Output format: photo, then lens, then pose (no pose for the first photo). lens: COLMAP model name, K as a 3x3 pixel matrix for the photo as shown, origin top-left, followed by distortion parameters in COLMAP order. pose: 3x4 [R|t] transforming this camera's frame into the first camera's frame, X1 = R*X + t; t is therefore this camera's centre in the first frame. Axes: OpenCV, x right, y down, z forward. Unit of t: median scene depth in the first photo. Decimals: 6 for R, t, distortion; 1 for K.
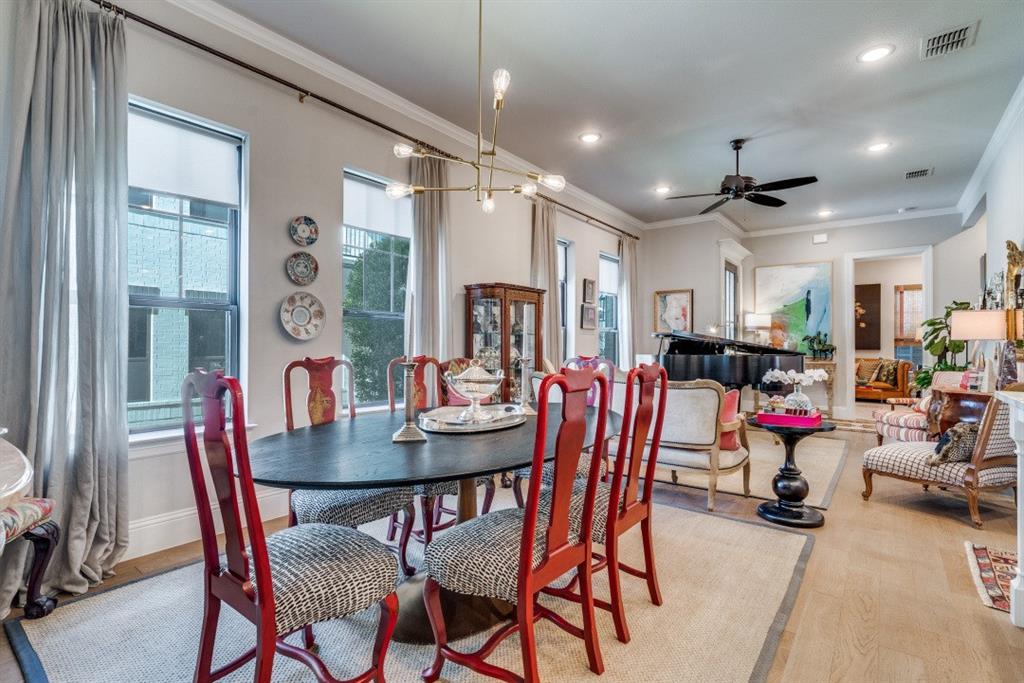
lens RADIAL K [[478.7, 0, 515.3], [0, 478.7, 342.4], [0, 0, 1]] dist [-0.010518, 0.004561]
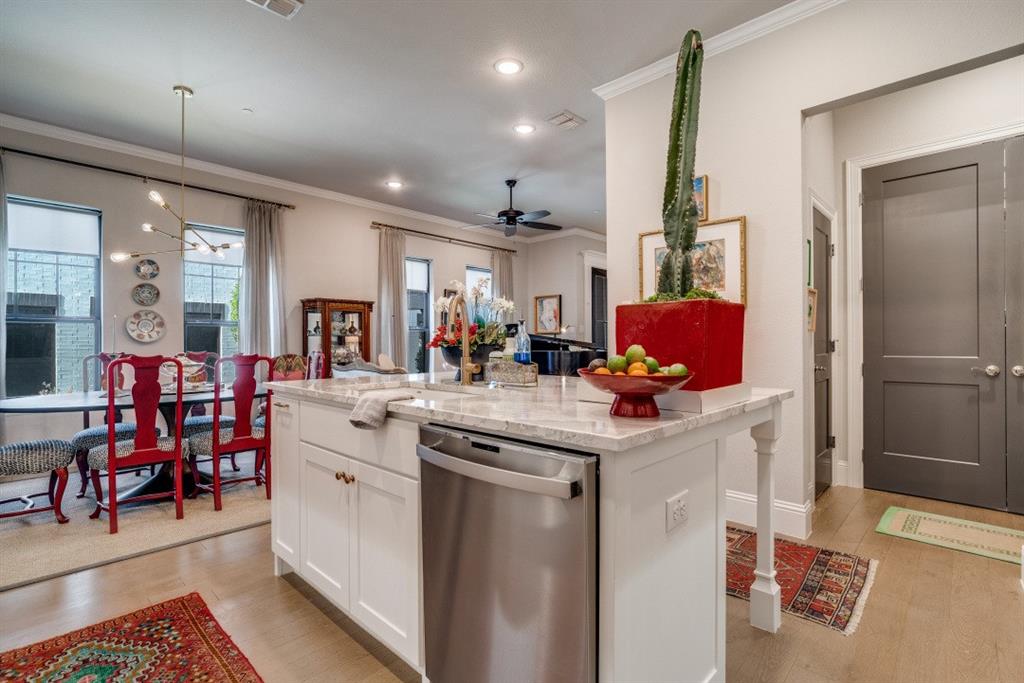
lens RADIAL K [[478.7, 0, 512.7], [0, 478.7, 342.9], [0, 0, 1]] dist [-0.010518, 0.004561]
pose [[0.994346, -0.008563, -0.105844, 0.598435], [0.008816, 0.999959, 0.001922, 0.003697], [0.105823, -0.002844, 0.994381, -0.256844]]
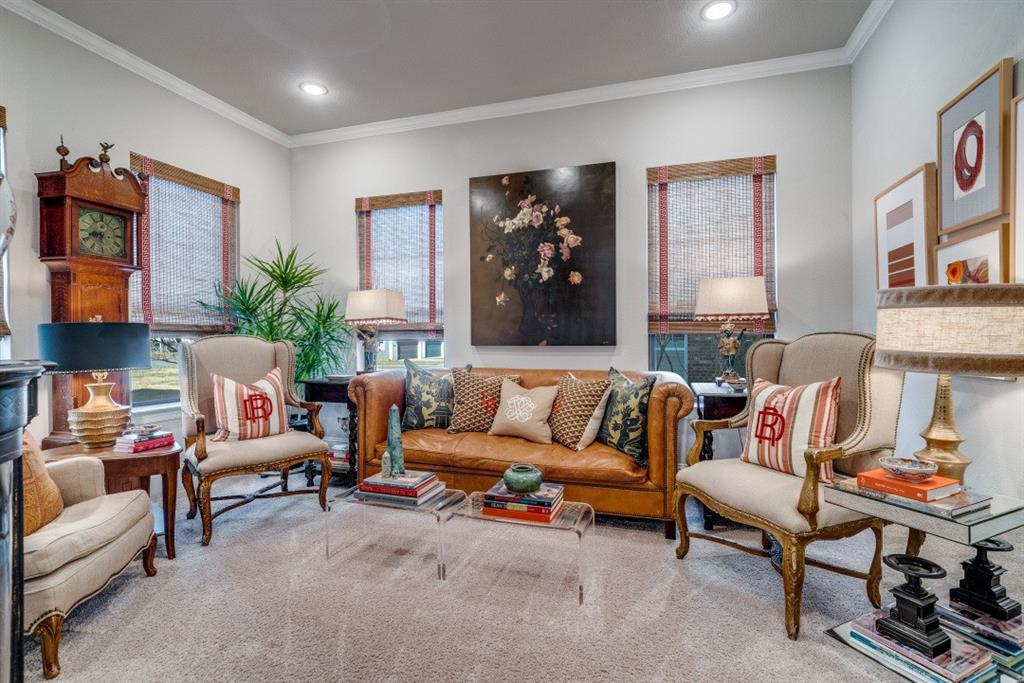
lens RADIAL K [[478.7, 0, 503.3], [0, 478.7, 343.5], [0, 0, 1]] dist [-0.010518, 0.004561]
pose [[0.943520, -0.009015, 0.331193, 1.256647], [0.004647, 0.999892, 0.013977, 0.018858], [-0.331283, -0.011648, 0.943460, 1.522582]]
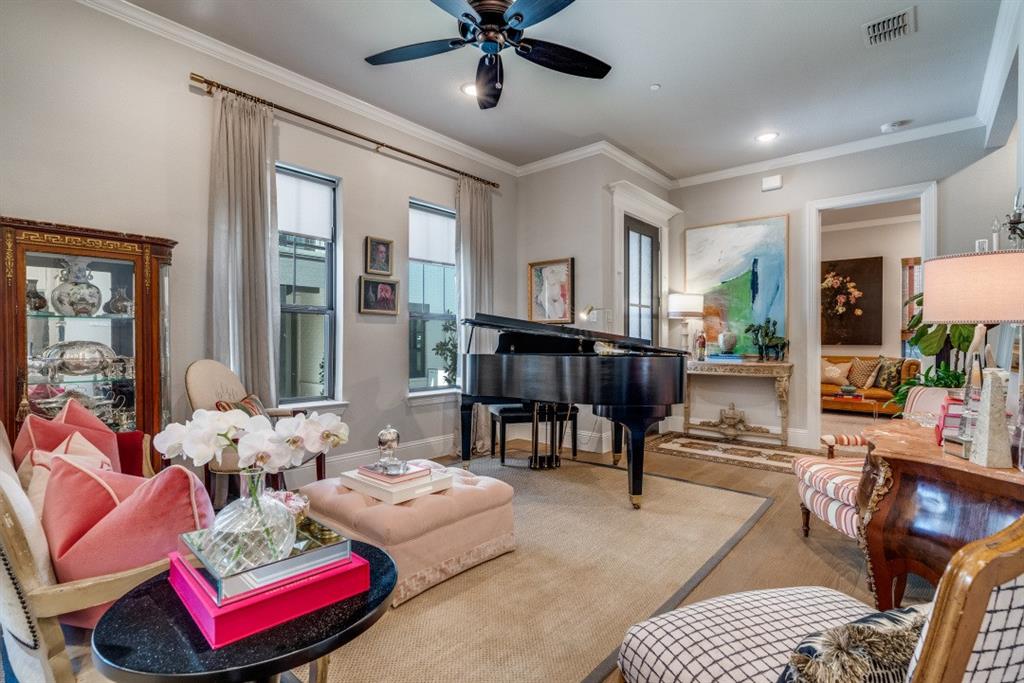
lens RADIAL K [[478.7, 0, 514.9], [0, 478.7, 344.2], [0, 0, 1]] dist [-0.010518, 0.004561]
pose [[0.998426, -0.002699, -0.056014, 0.516081], [0.003368, 0.999924, 0.011860, 0.007627], [0.055977, -0.012030, 0.998360, 0.489171]]
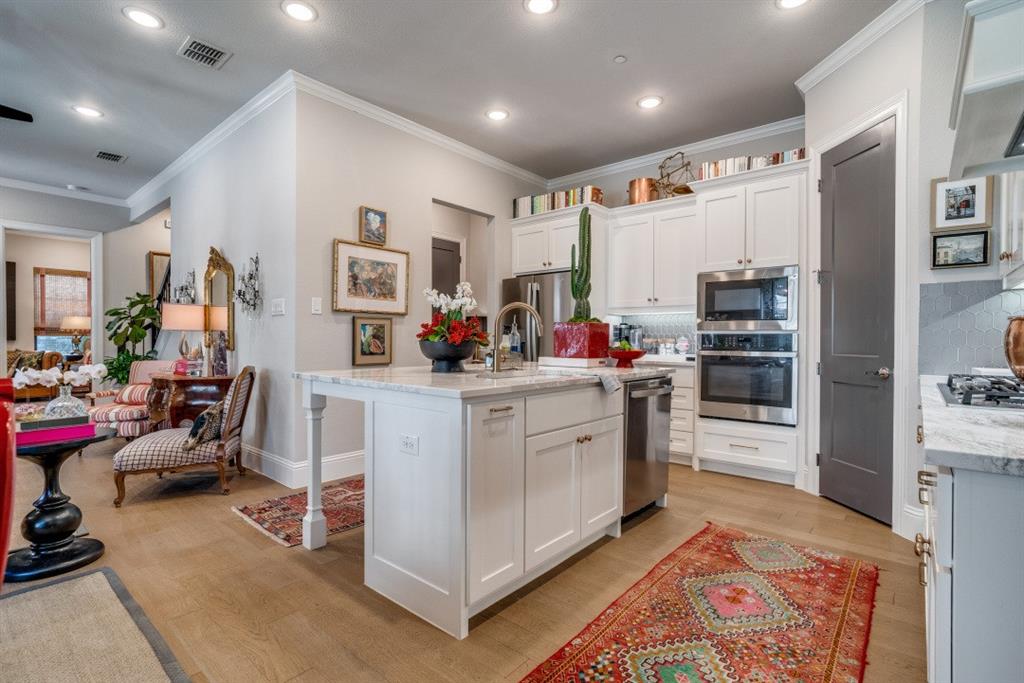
lens RADIAL K [[478.7, 0, 515.6], [0, 478.7, 341.7], [0, 0, 1]] dist [-0.010518, 0.004561]
pose [[0.042358, -0.010710, 0.999045, -0.097297], [-0.009275, 0.999895, 0.011112, 0.001071], [-0.999059, -0.009737, 0.042254, 0.164689]]
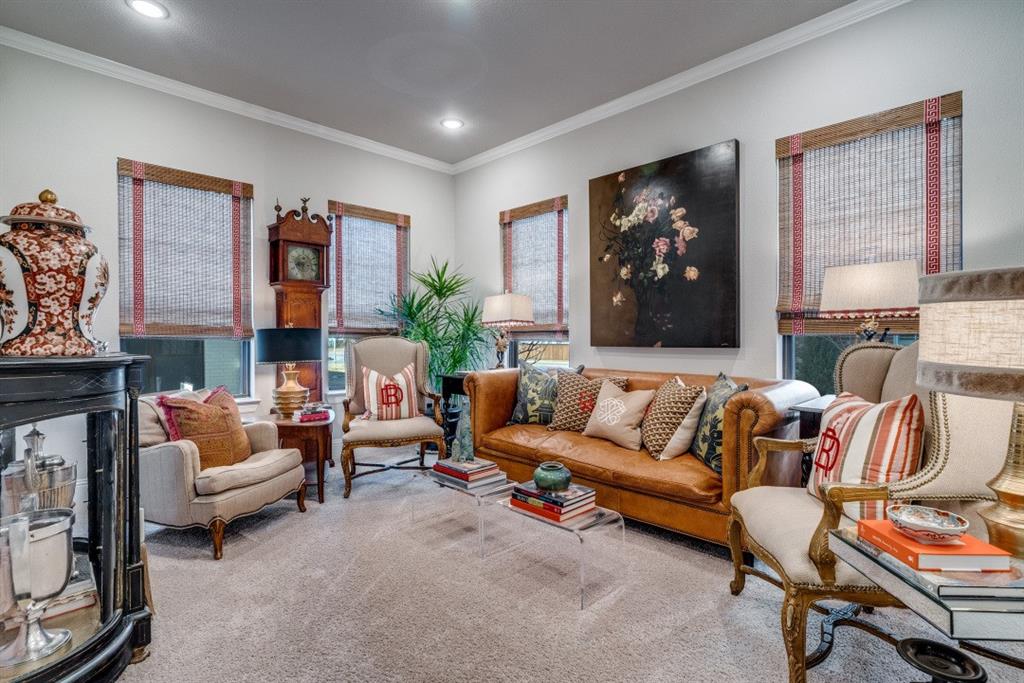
lens RADIAL K [[478.7, 0, 502.9], [0, 478.7, 343.8], [0, 0, 1]] dist [-0.010518, 0.004561]
pose [[0.990481, -0.003253, -0.137613, 1.458068], [0.005390, 0.999871, 0.015158, 0.015726], [0.137545, -0.015755, 0.990370, 1.471751]]
